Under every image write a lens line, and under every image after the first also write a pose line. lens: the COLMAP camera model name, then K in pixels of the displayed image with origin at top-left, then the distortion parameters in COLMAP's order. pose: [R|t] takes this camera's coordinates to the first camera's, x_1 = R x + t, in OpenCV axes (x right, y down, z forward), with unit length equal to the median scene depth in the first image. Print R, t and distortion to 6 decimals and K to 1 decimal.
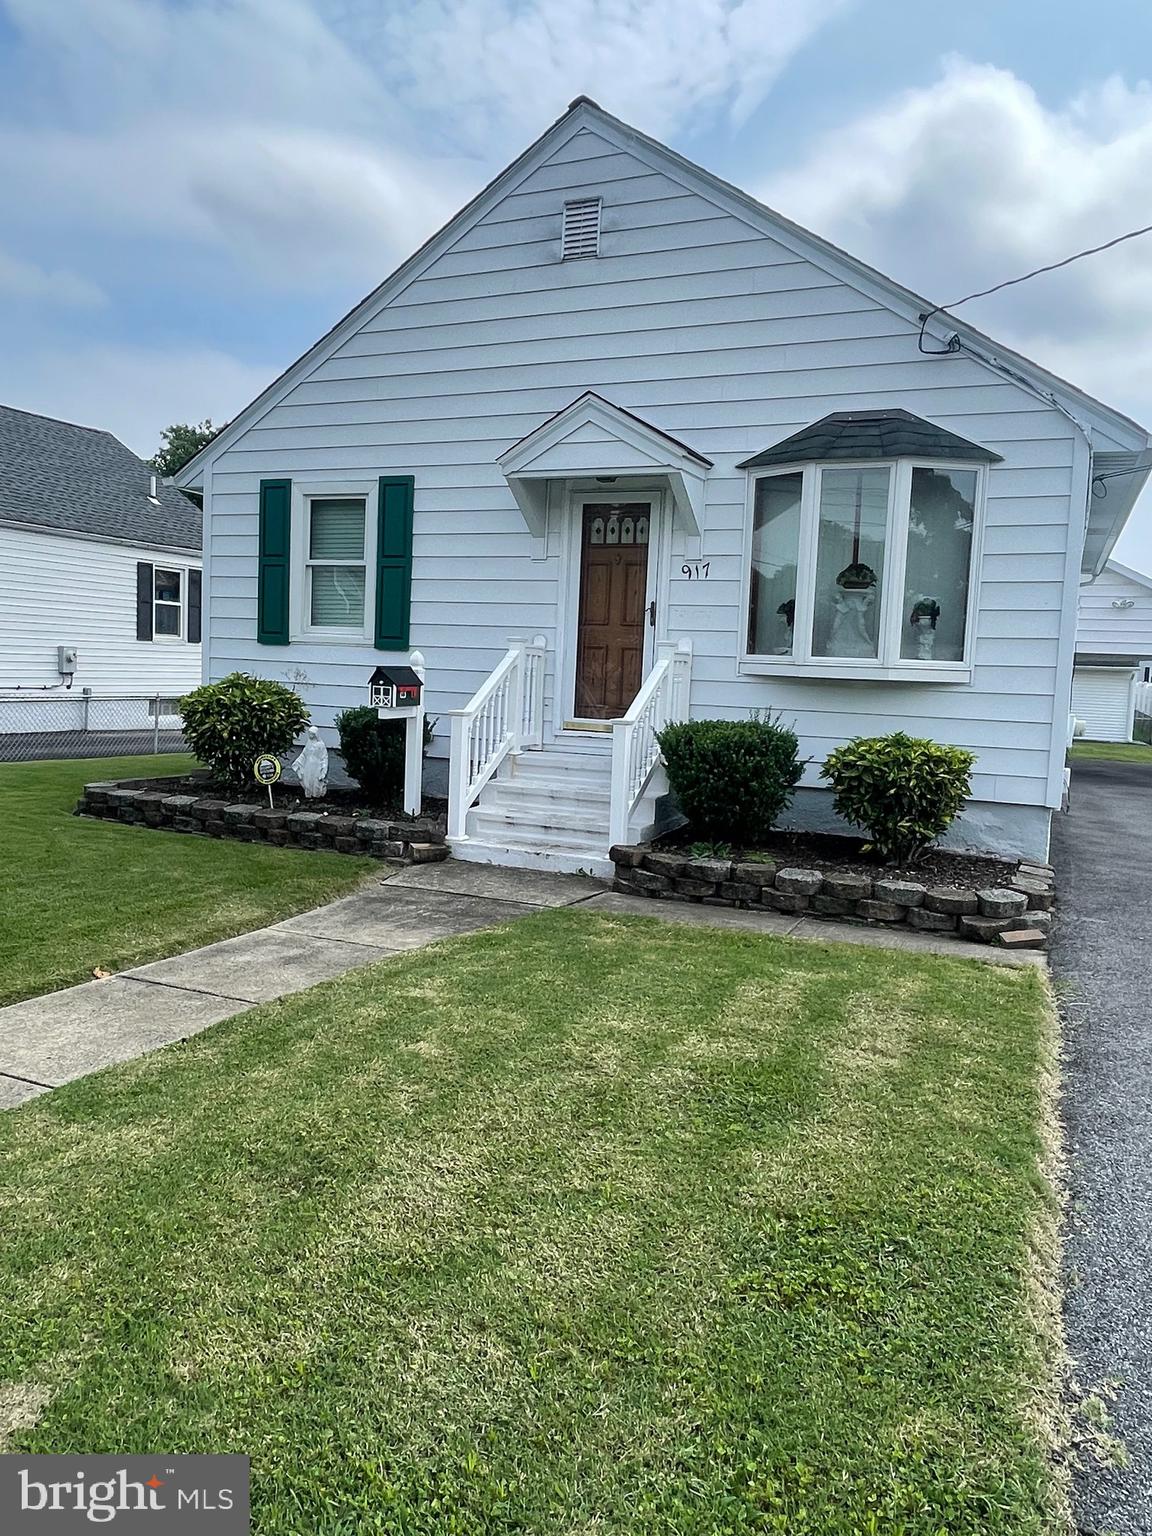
lens RADIAL K [[1084.6, 0, 567.0], [0, 1084.6, 769.0], [0, 0, 1]] dist [-0.007819, 0.001594]
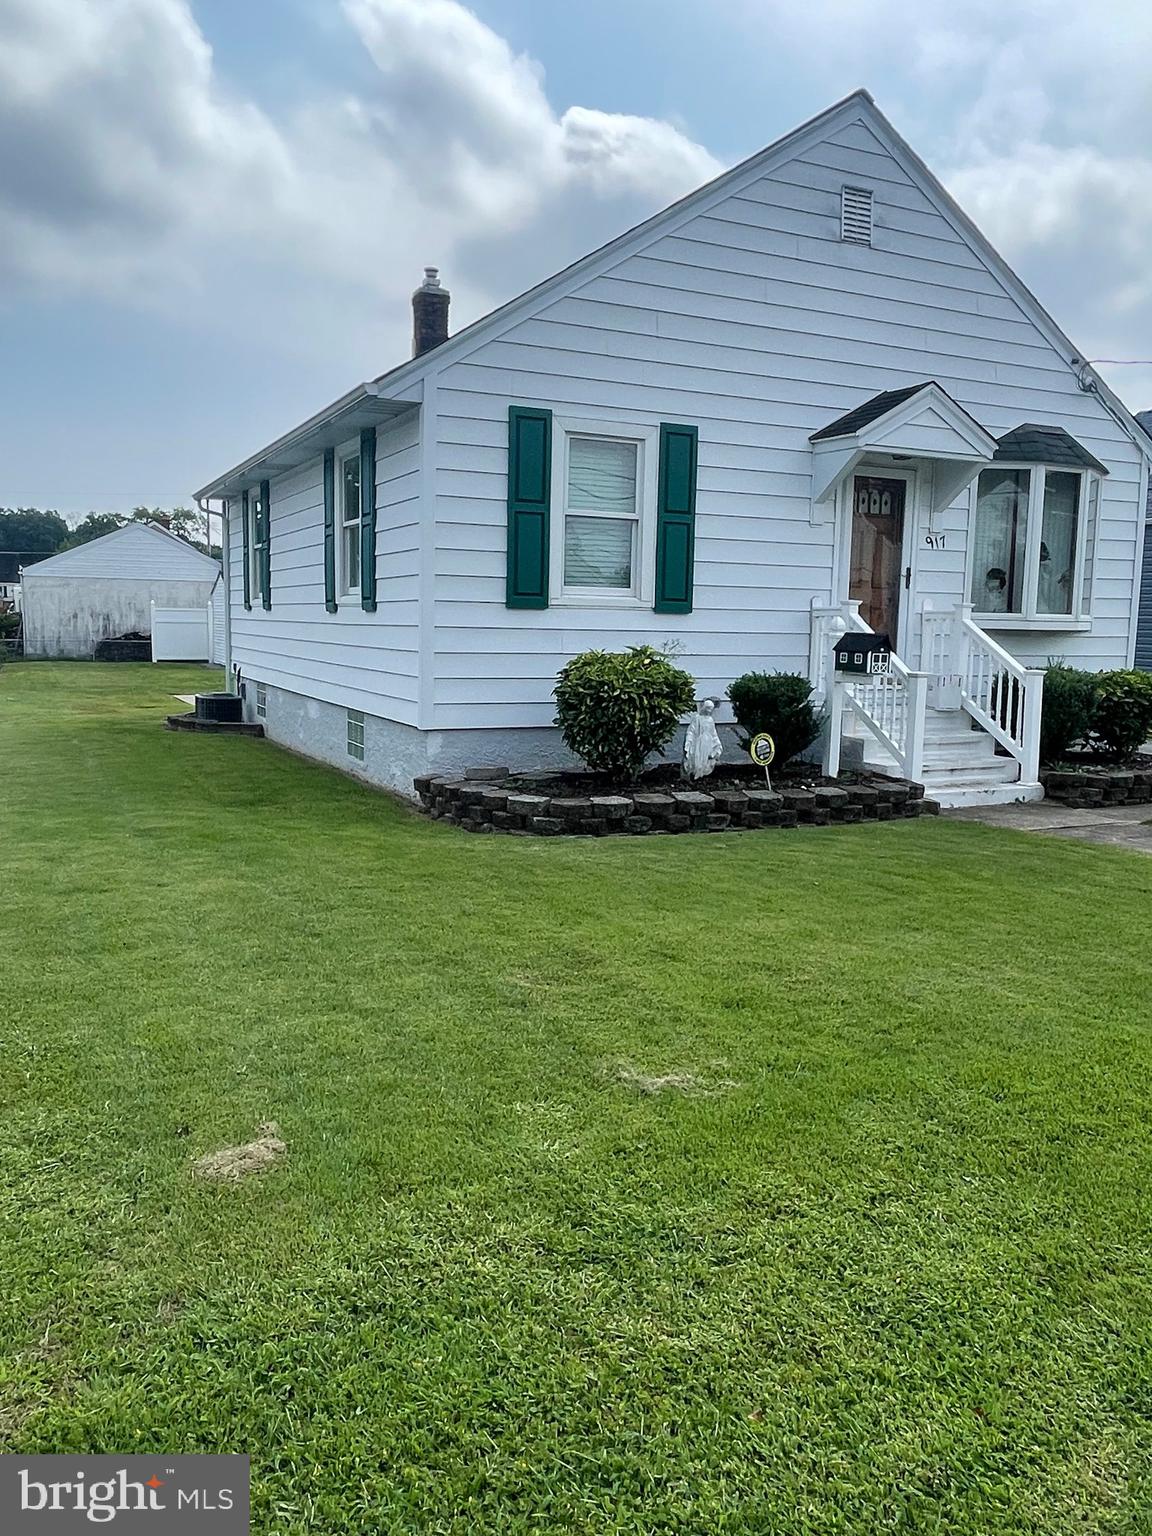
lens RADIAL K [[1190.1, 0, 568.1], [0, 1190.1, 771.0], [0, 0, 1]] dist [-0.005367, -0.005382]
pose [[0.649504, -0.124892, 0.750031, -1.169131], [0.081802, 0.992170, 0.094375, -0.092402], [-0.755945, 0.000057, 0.654635, 0.466840]]
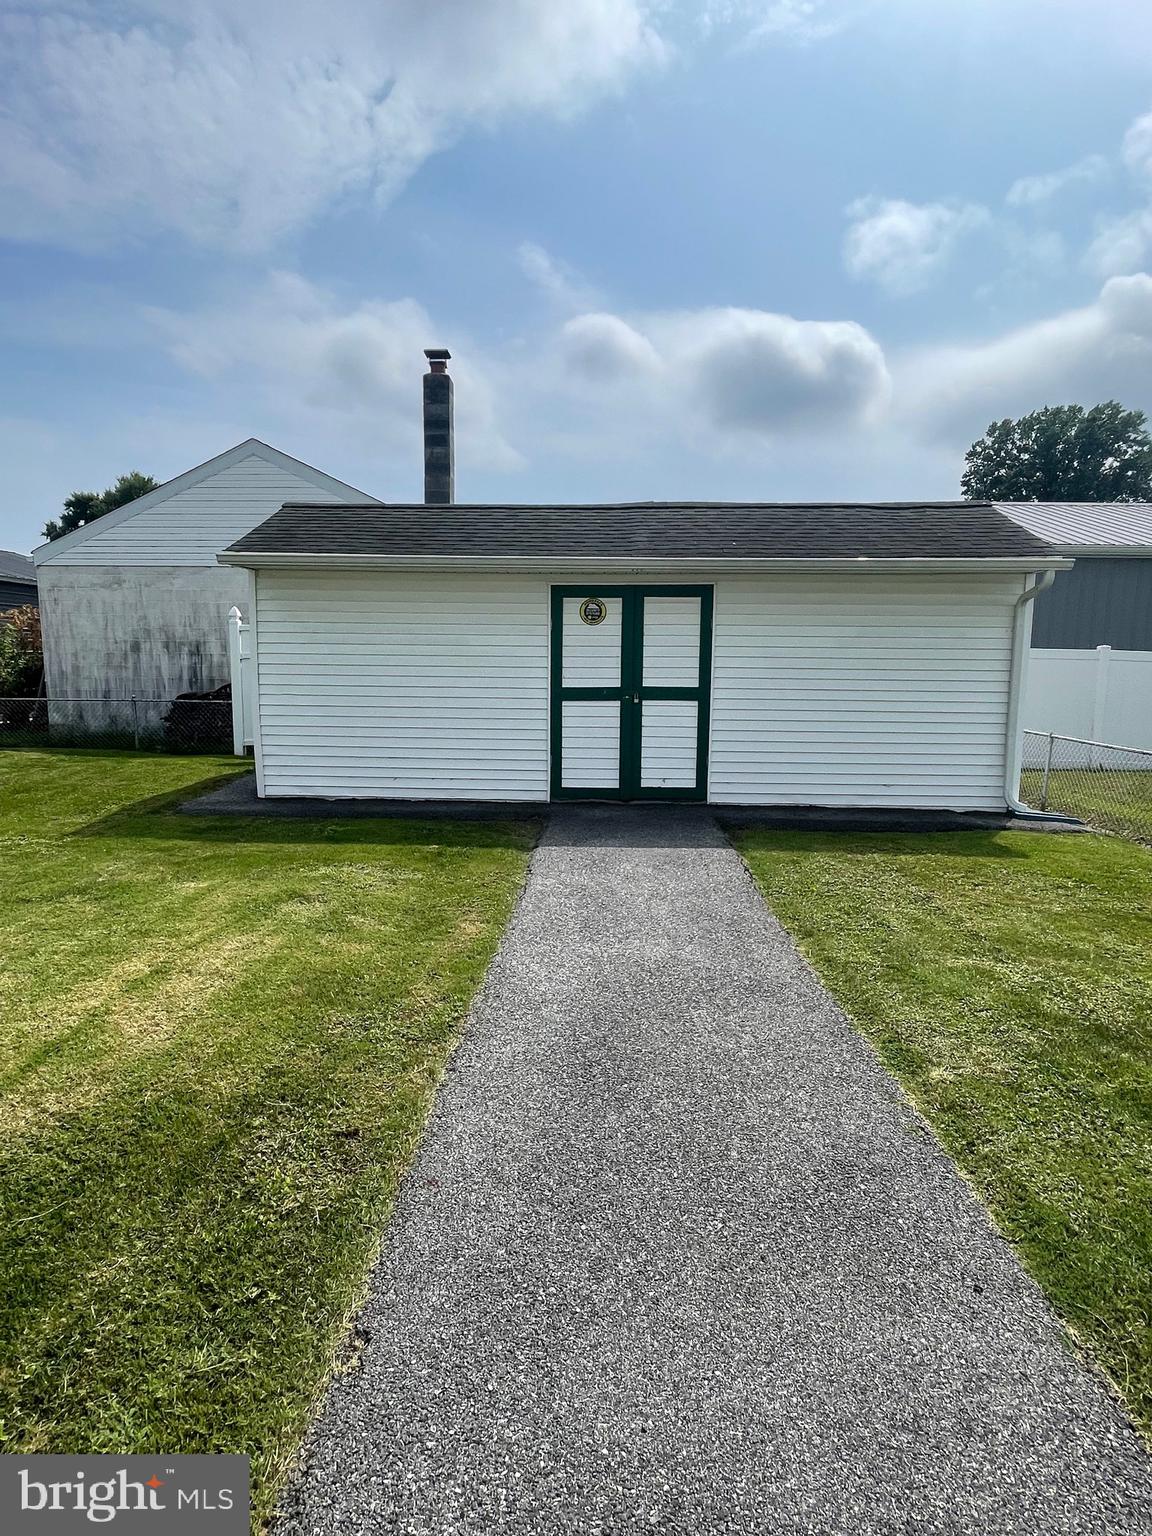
lens RADIAL K [[846.2, 0, 573.3], [0, 846.2, 771.4], [0, 0, 1]] dist [-0.019907, 0.000388]
pose [[0.939410, -0.074046, 0.334702, 1.202900], [0.059937, 0.996831, 0.052304, -0.207626], [-0.337514, -0.029074, 0.940871, 3.031012]]
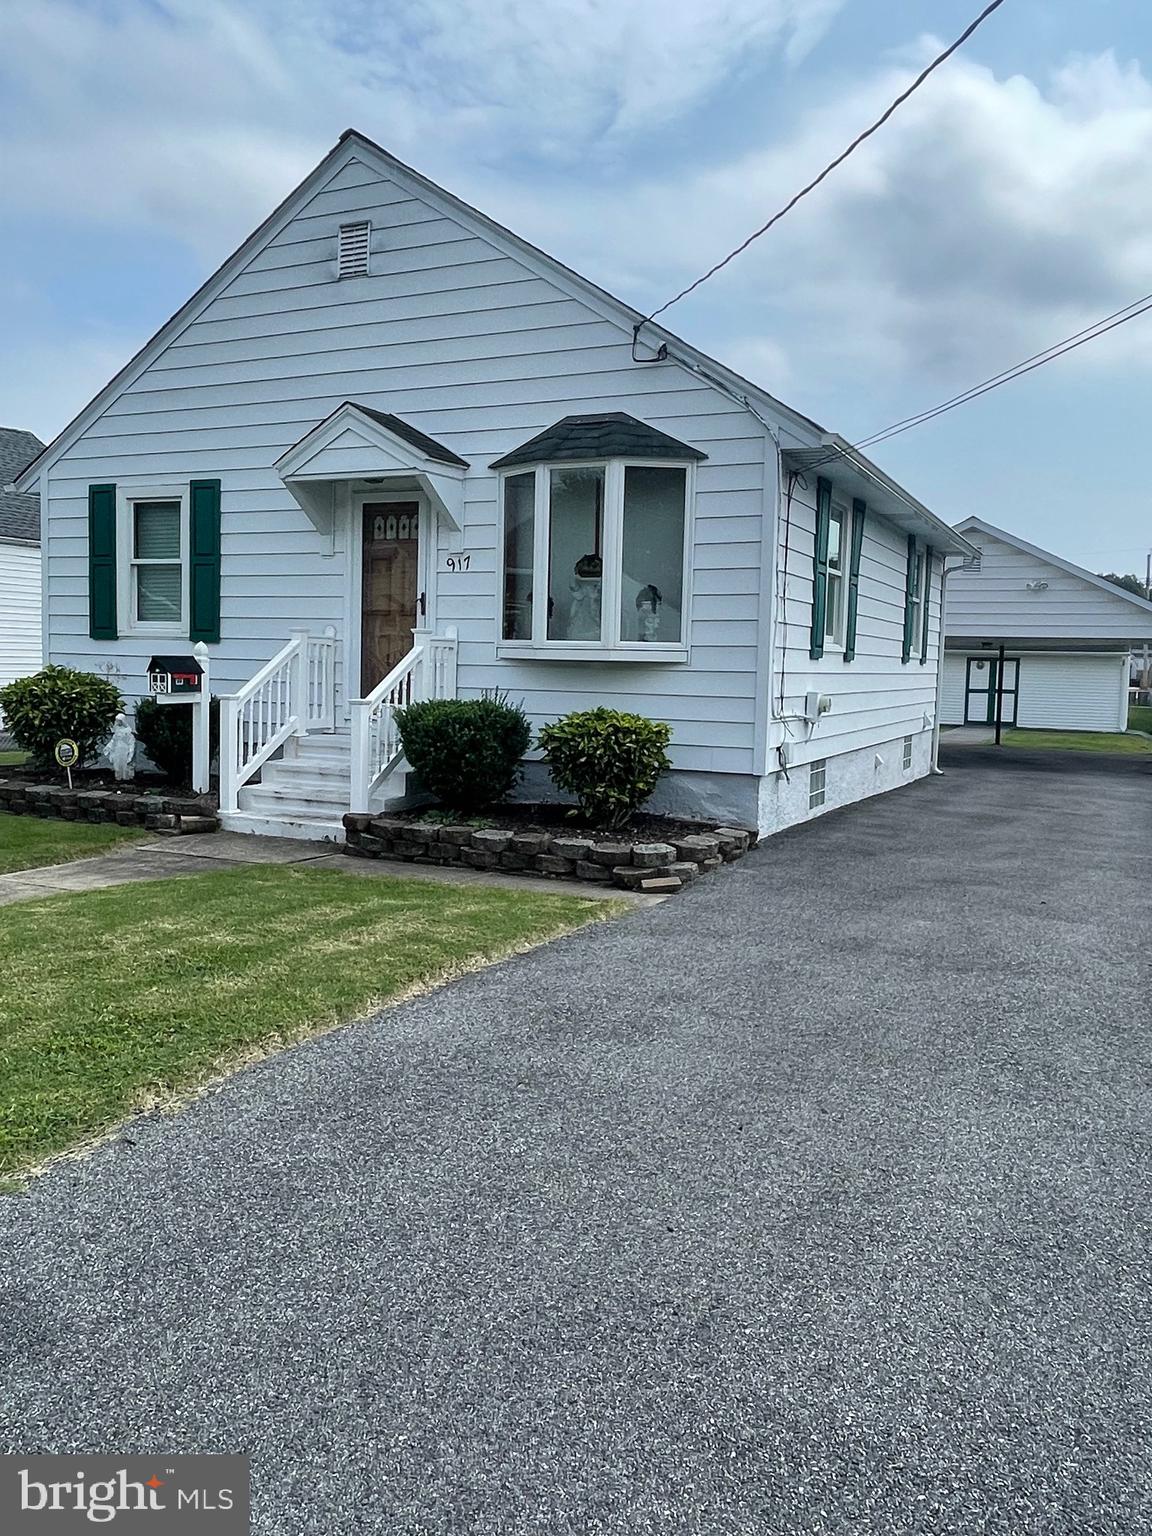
lens RADIAL K [[1190.1, 0, 567.5], [0, 1190.1, 760.9], [0, 0, 1]] dist [-0.005367, -0.005382]
pose [[0.999376, -0.013337, -0.032696, 0.269621], [0.012885, 0.999819, -0.013990, 0.032236], [0.032877, 0.013560, 0.999367, -0.180413]]
